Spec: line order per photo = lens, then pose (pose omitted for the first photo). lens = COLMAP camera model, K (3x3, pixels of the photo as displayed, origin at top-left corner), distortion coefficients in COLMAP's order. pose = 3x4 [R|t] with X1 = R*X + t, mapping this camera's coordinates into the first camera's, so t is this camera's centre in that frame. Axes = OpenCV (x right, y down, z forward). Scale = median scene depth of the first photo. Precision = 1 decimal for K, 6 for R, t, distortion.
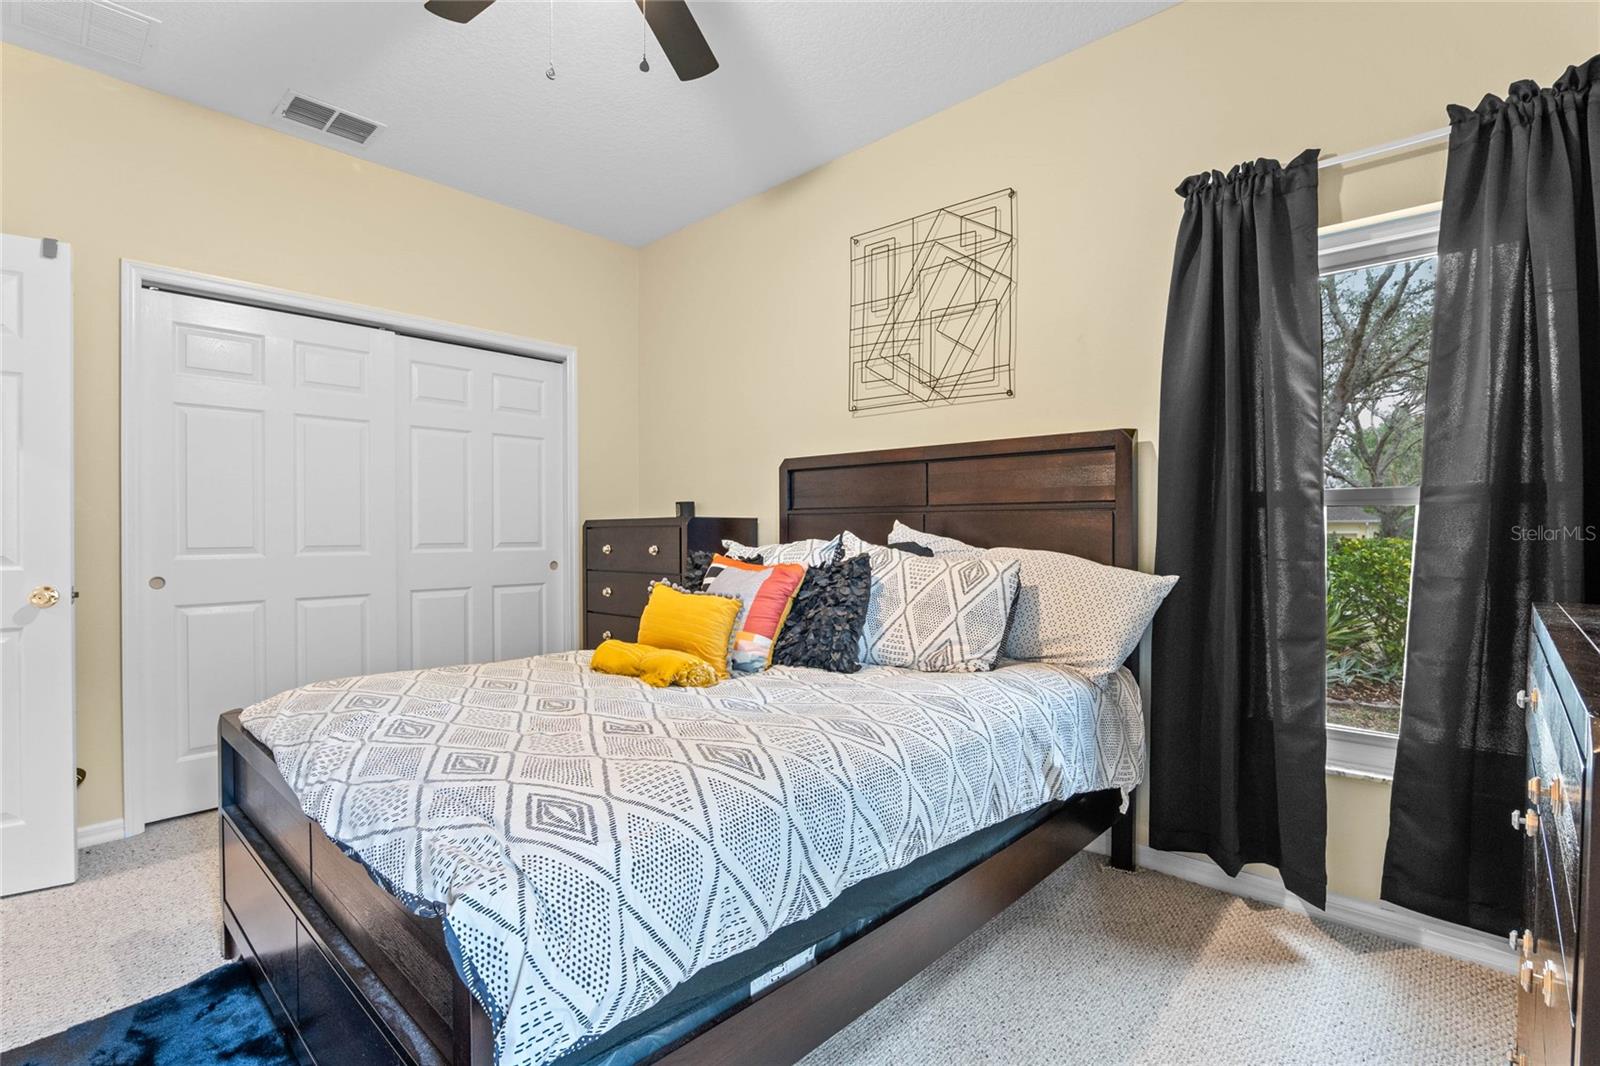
lens RADIAL K [[743.7, 0, 803.4], [0, 743.7, 532.6], [0, 0, 1]] dist [-0.025985, 0.008853]
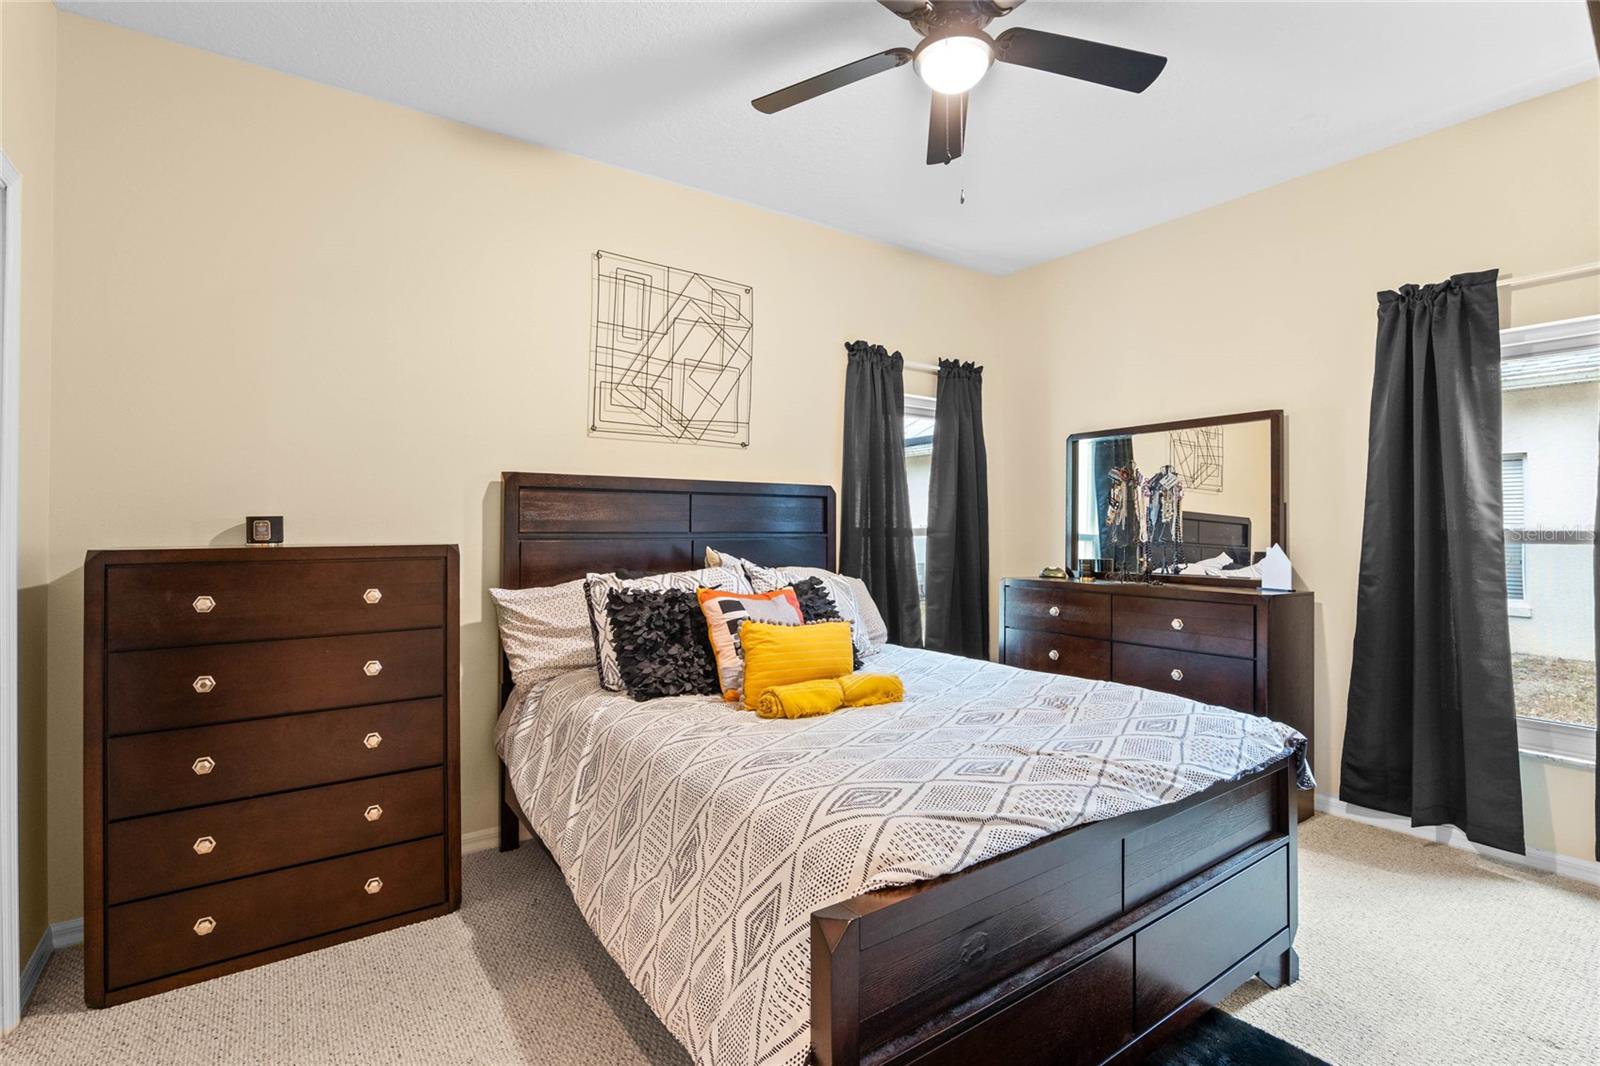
lens RADIAL K [[743.7, 0, 803.4], [0, 743.7, 532.6], [0, 0, 1]] dist [-0.025985, 0.008853]
pose [[0.207334, 0.002487, 0.978267, -0.885936], [0.010380, 0.999935, -0.004742, -0.027936], [-0.978215, 0.011138, 0.207294, 0.592544]]
